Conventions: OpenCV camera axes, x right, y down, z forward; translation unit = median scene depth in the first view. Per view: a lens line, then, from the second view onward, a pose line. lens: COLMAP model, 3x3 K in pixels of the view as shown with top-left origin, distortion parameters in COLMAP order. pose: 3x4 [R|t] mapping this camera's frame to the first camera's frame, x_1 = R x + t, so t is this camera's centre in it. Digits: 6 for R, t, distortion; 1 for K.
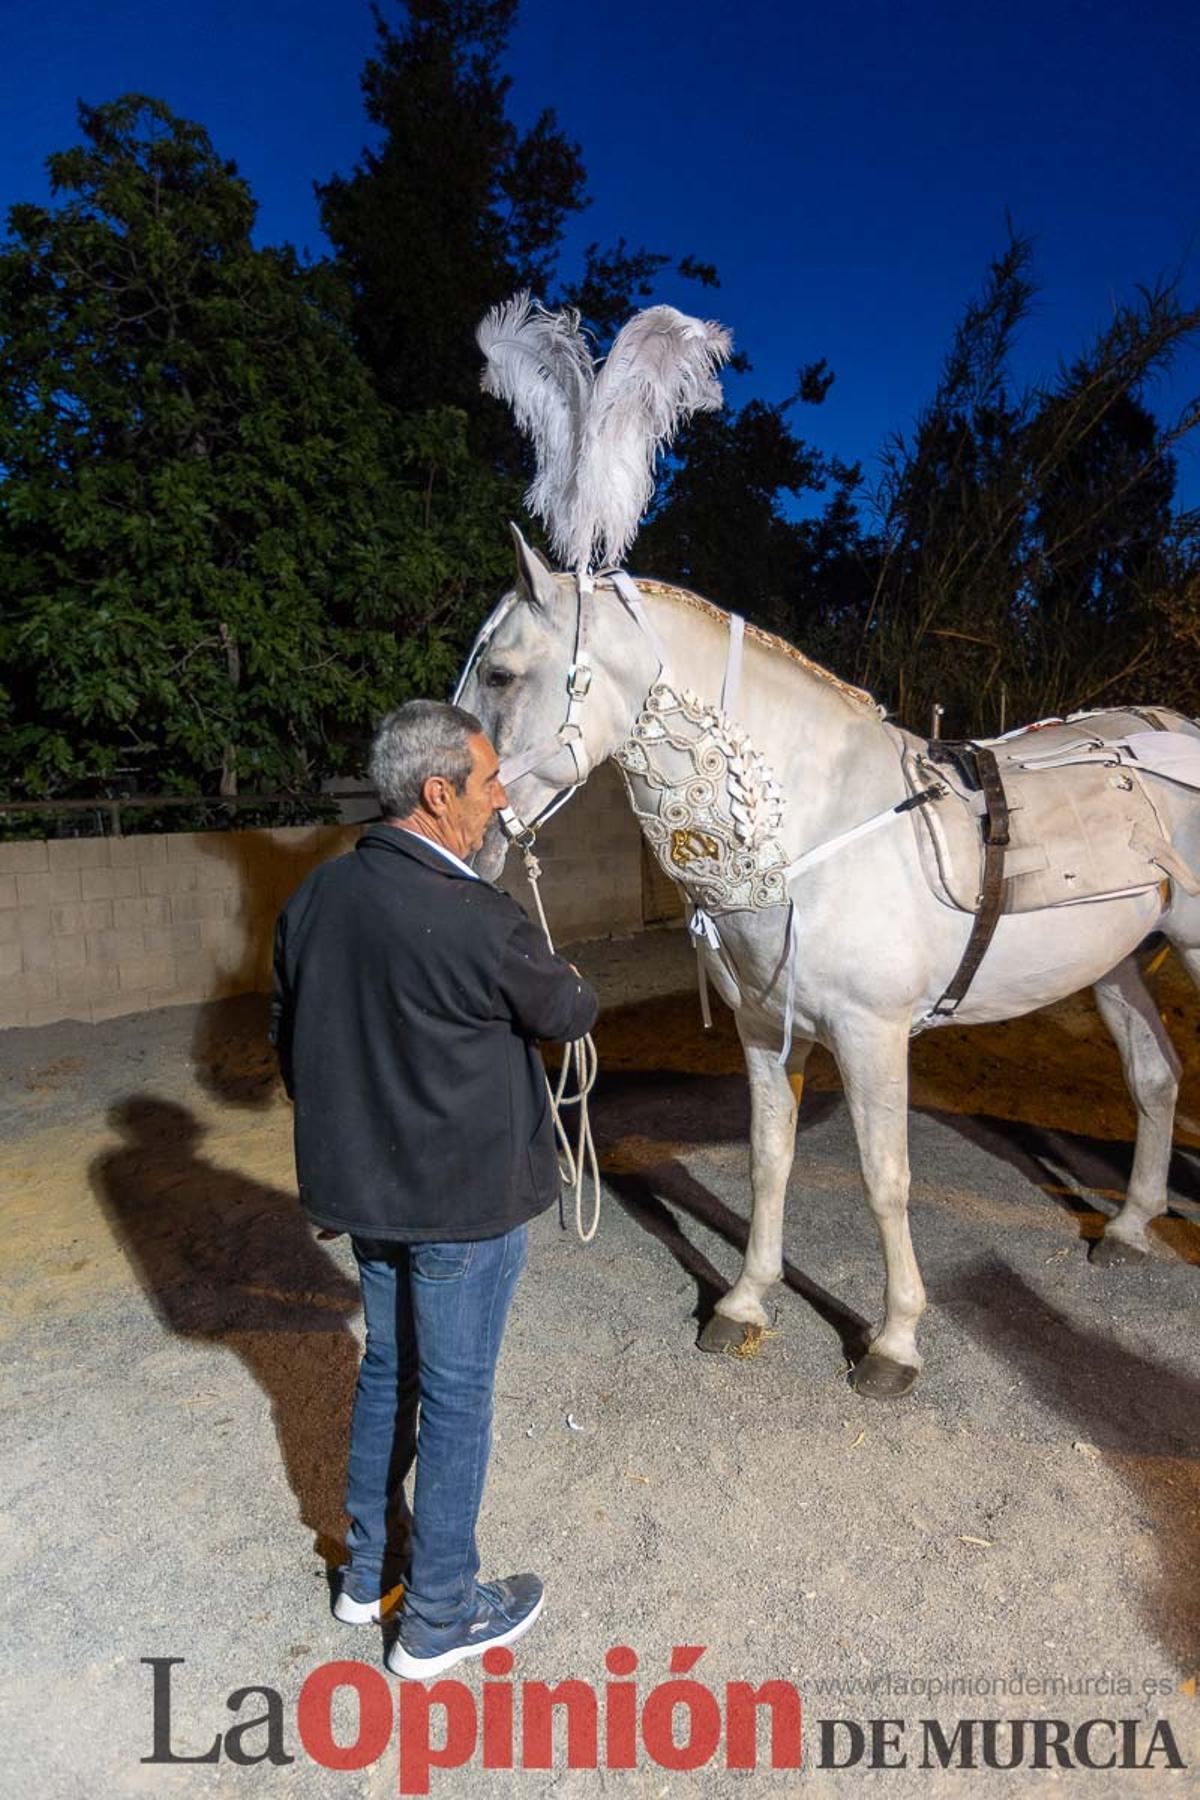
lens RADIAL K [[1156.1, 0, 615.1], [0, 1156.1, 900.9], [0, 0, 1]] dist [0.003833, -0.007400]
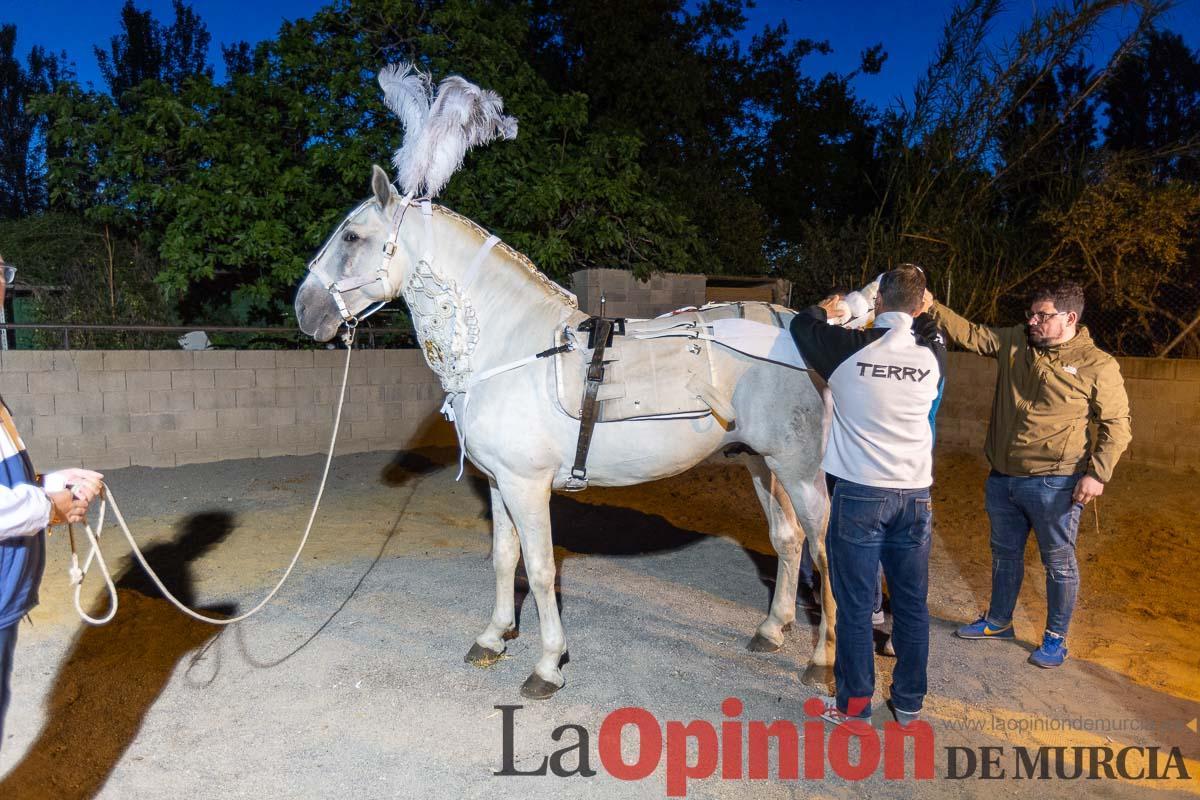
lens RADIAL K [[770.7, 0, 602.9], [0, 770.7, 400.0], [0, 0, 1]] dist [0.003833, -0.007400]
pose [[0.971500, 0.062269, -0.228714, 0.179273], [-0.063031, 0.998004, 0.003983, -0.007791], [0.228505, 0.010547, 0.973486, -0.031575]]
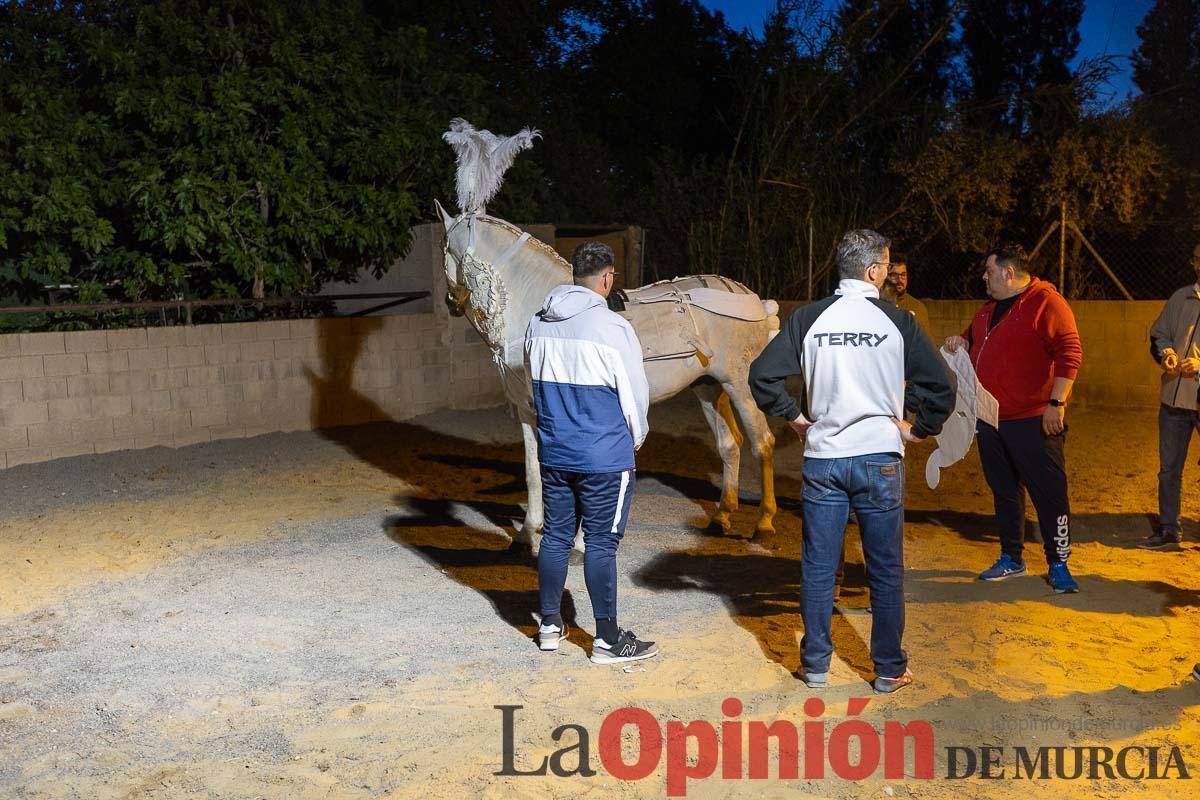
lens RADIAL K [[1097.8, 0, 598.0], [0, 1097.8, 402.5], [0, 0, 1]] dist [-0.001263, 0.000000]
pose [[0.999927, 0.005945, 0.010566, 0.079859], [-0.006119, 0.999846, 0.016468, 0.016466], [-0.010466, -0.016531, 0.999809, -0.402003]]
